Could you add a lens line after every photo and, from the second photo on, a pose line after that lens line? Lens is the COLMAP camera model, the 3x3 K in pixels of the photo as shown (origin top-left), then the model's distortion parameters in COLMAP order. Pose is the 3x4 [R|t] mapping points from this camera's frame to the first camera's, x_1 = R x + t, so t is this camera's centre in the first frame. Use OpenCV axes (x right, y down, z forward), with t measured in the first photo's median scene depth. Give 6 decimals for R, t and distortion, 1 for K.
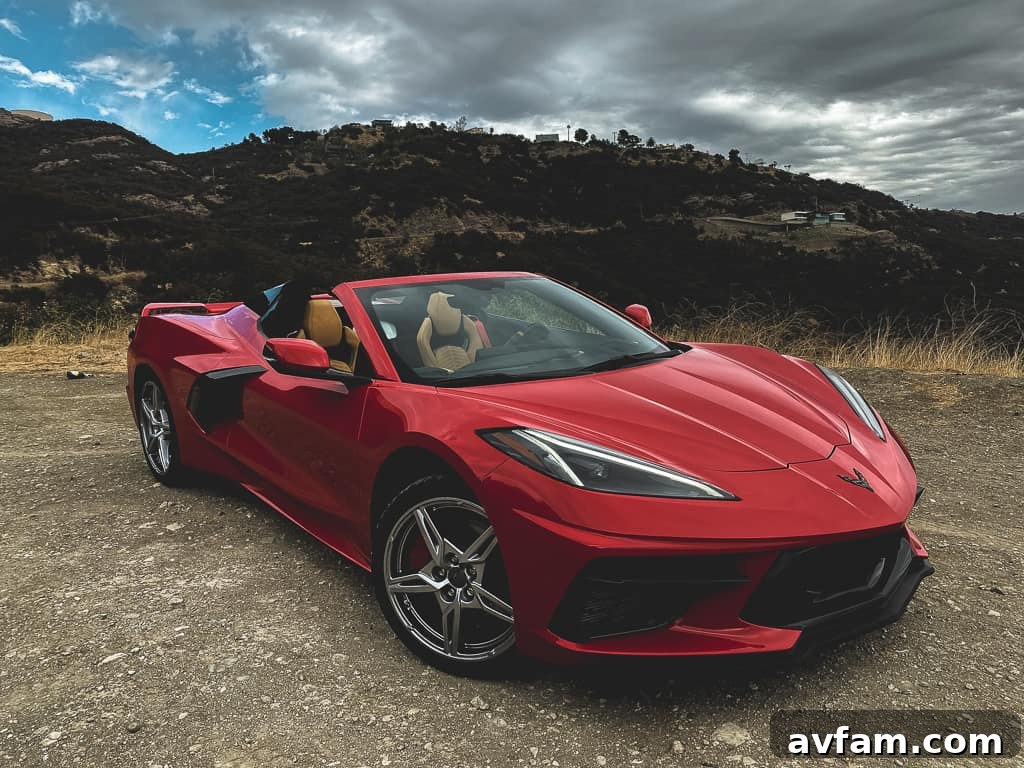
lens RADIAL K [[783.8, 0, 516.4], [0, 783.8, 383.9], [0, 0, 1]] dist [0.035102, -0.042122]
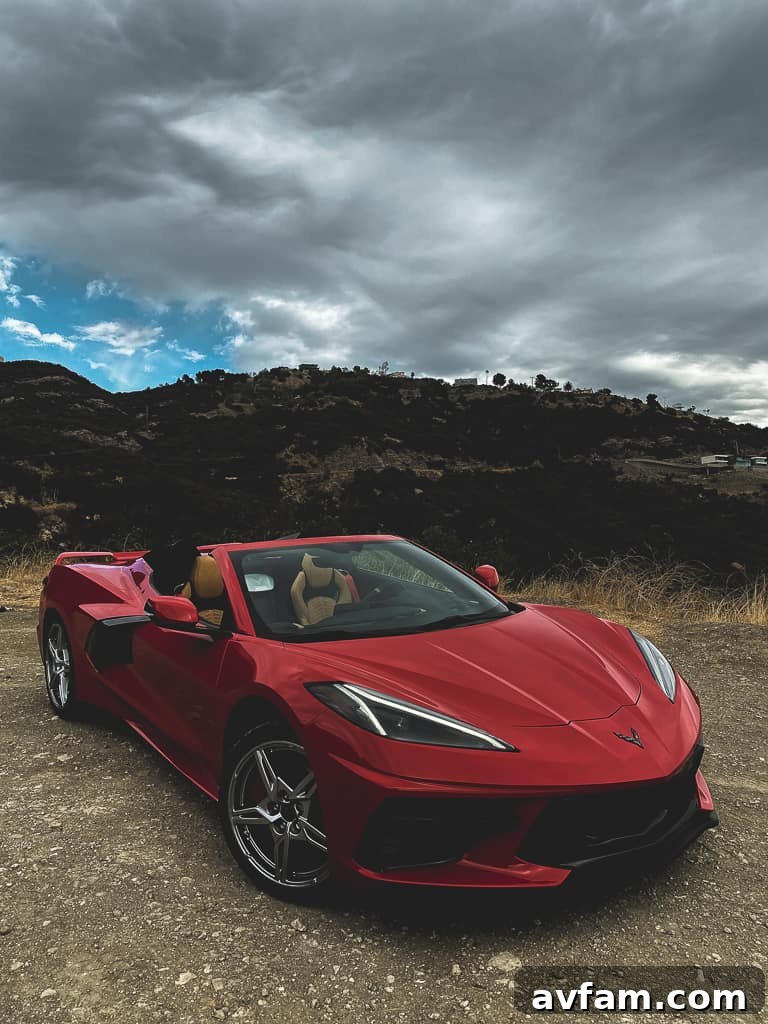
lens RADIAL K [[783.8, 0, 389.6], [0, 783.8, 513.2], [0, 0, 1]] dist [0.035102, -0.042122]
pose [[0.998157, 0.019736, -0.057385, 0.130300], [-0.027312, 0.990552, -0.134391, -0.037617], [0.054191, 0.135711, 0.989265, -0.199743]]
